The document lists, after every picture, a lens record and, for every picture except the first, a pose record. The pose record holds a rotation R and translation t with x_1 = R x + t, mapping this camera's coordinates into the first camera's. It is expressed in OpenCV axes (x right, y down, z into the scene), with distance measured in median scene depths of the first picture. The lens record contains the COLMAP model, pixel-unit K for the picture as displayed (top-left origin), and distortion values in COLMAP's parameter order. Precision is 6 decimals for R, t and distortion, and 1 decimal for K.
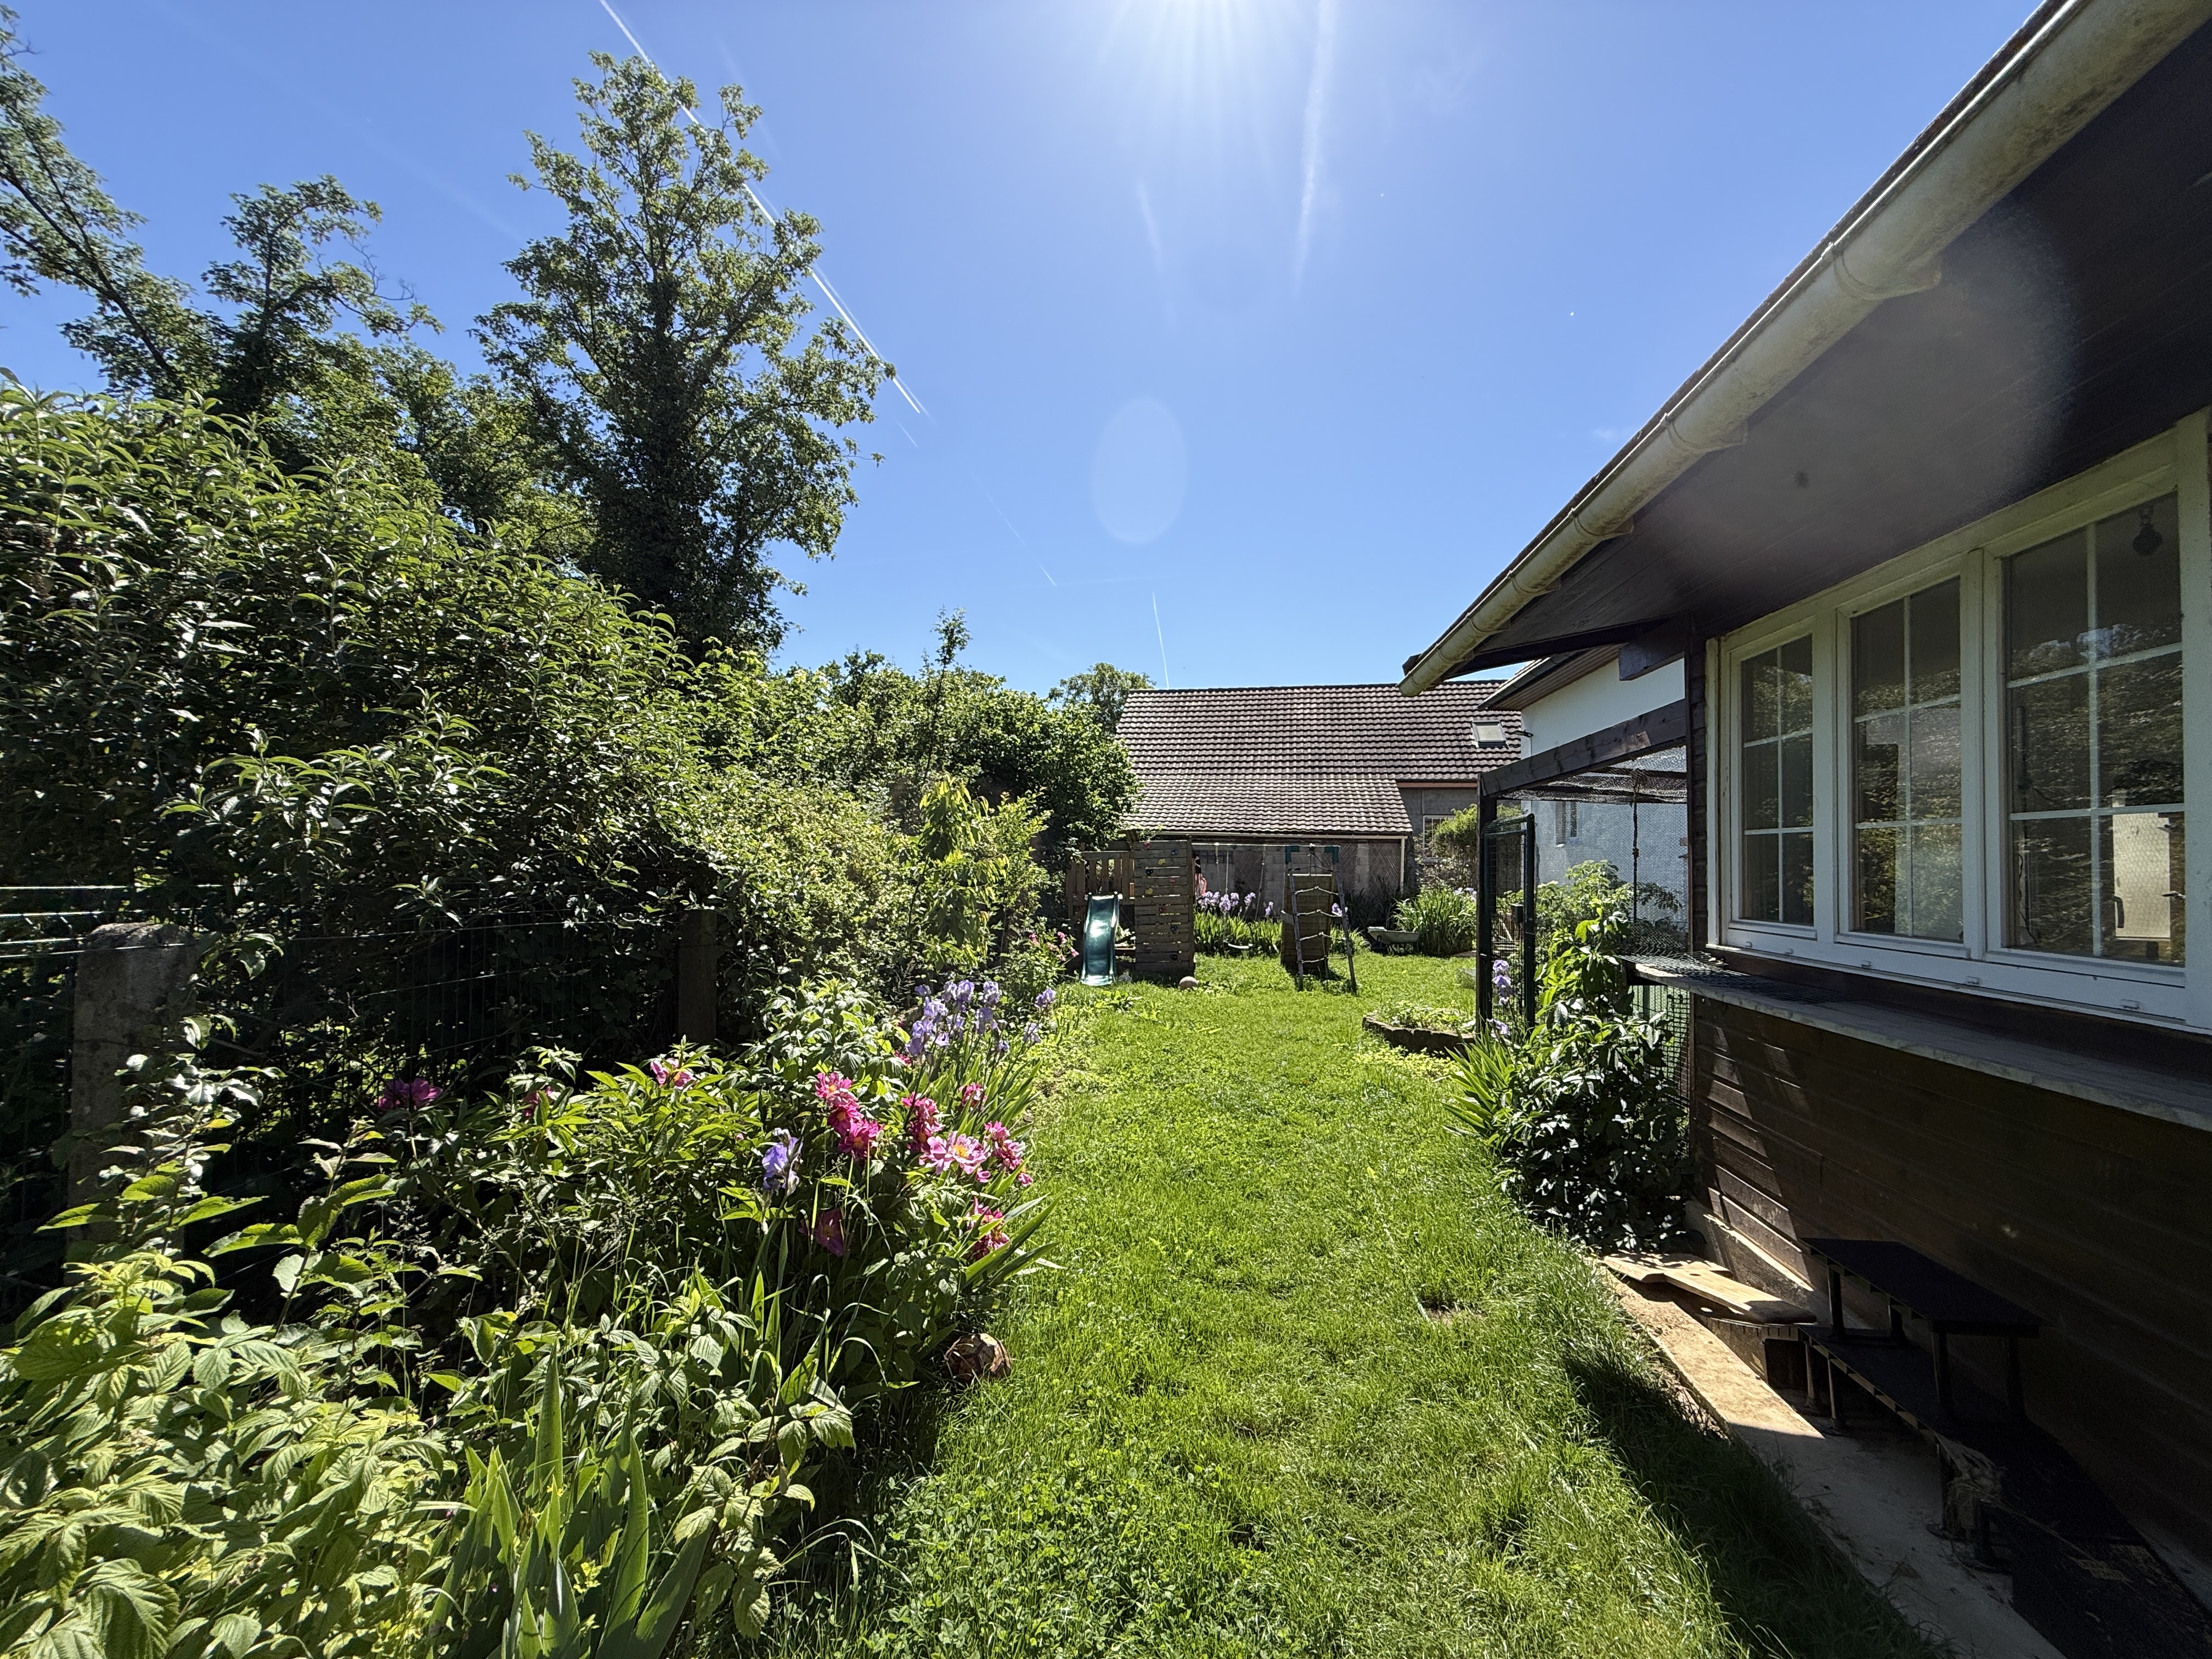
lens RADIAL K [[881.7, 0, 1102.7], [0, 881.7, 833.9], [0, 0, 1]] dist [0.000306, -0.000147]
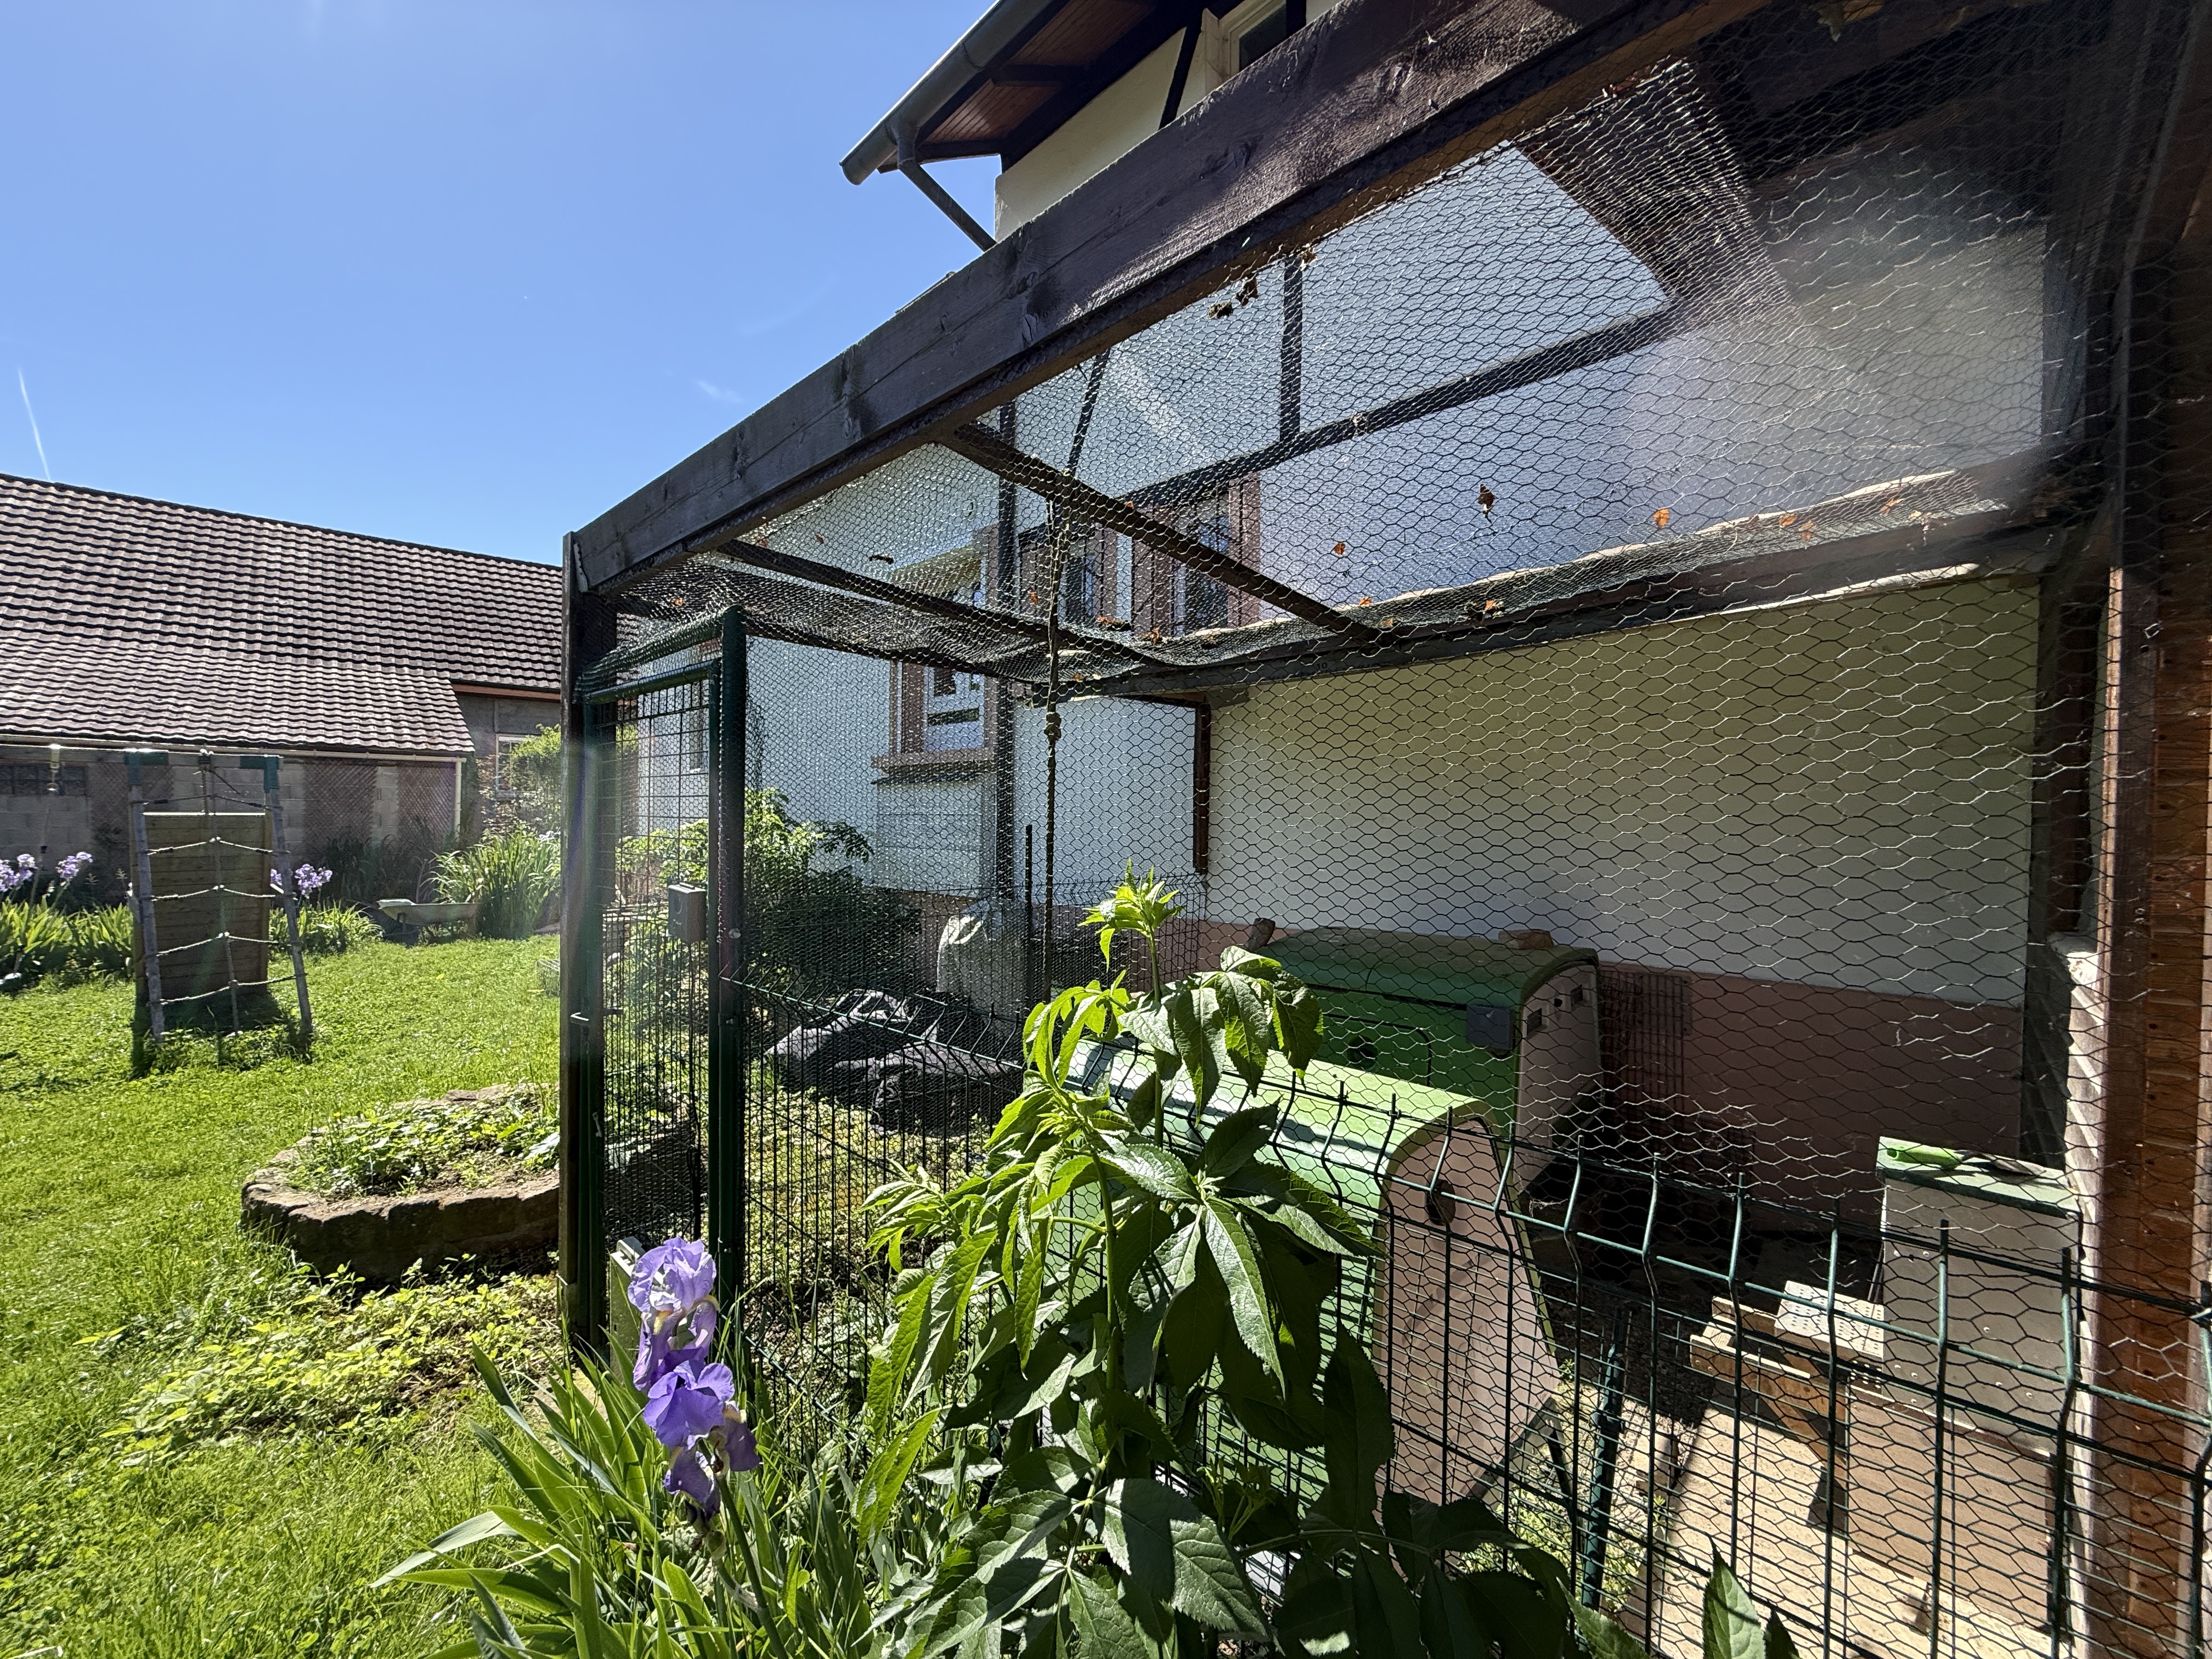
lens RADIAL K [[881.7, 0, 1102.7], [0, 881.7, 833.9], [0, 0, 1]] dist [0.000306, -0.000147]
pose [[0.589671, -0.025180, 0.807251, 0.101145], [-0.029387, 0.998183, 0.052602, 0.013573], [-0.807108, -0.054741, 0.587860, 0.236053]]
